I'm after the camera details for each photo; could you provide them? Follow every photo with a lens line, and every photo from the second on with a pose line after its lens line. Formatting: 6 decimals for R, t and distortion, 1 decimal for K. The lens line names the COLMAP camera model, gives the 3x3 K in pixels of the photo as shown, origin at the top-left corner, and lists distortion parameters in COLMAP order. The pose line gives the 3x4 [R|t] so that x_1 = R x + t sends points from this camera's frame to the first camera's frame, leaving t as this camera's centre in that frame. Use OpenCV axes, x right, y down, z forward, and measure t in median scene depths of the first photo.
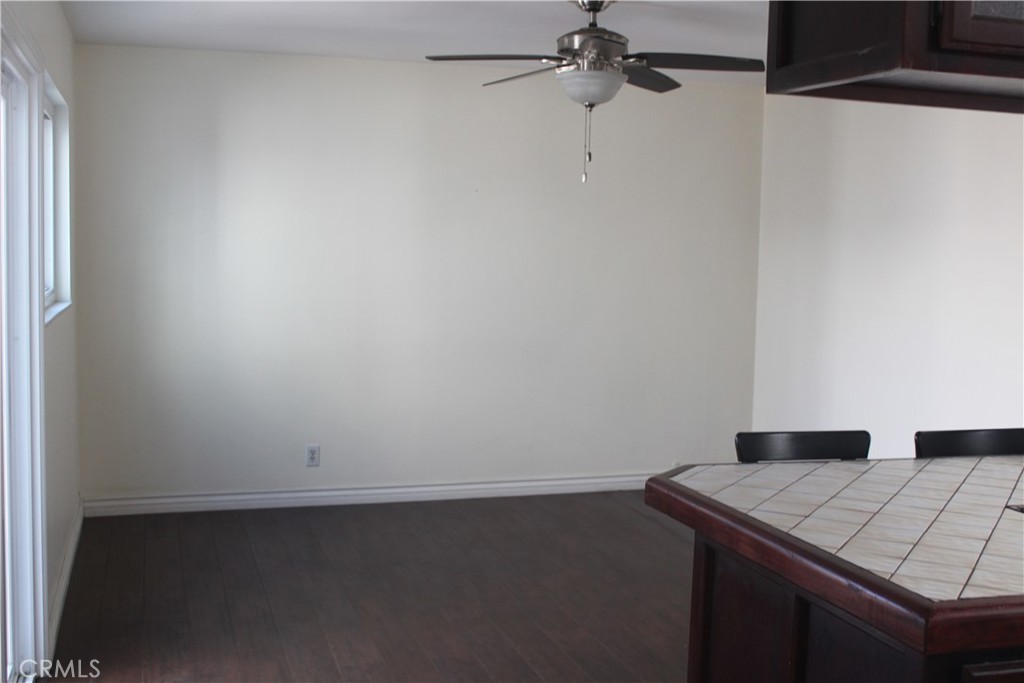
lens RADIAL K [[1181.6, 0, 512.0], [0, 1181.6, 341.5], [0, 0, 1]] dist [-0.133527, 0.022702]
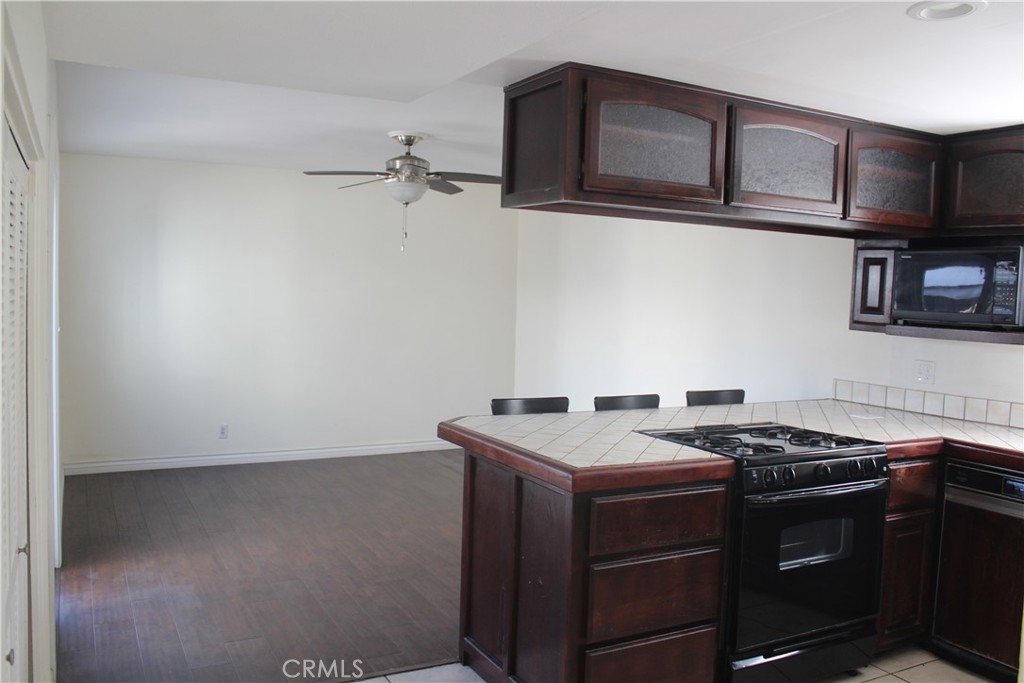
lens RADIAL K [[841.0, 0, 512.0], [0, 841.0, 341.5], [0, 0, 1]] dist [-0.119237, 0.011813]
pose [[0.982535, -0.007662, 0.185919, -0.005910], [0.011378, 0.999756, -0.018929, 0.011914], [-0.185729, 0.020714, 0.982383, -0.154546]]
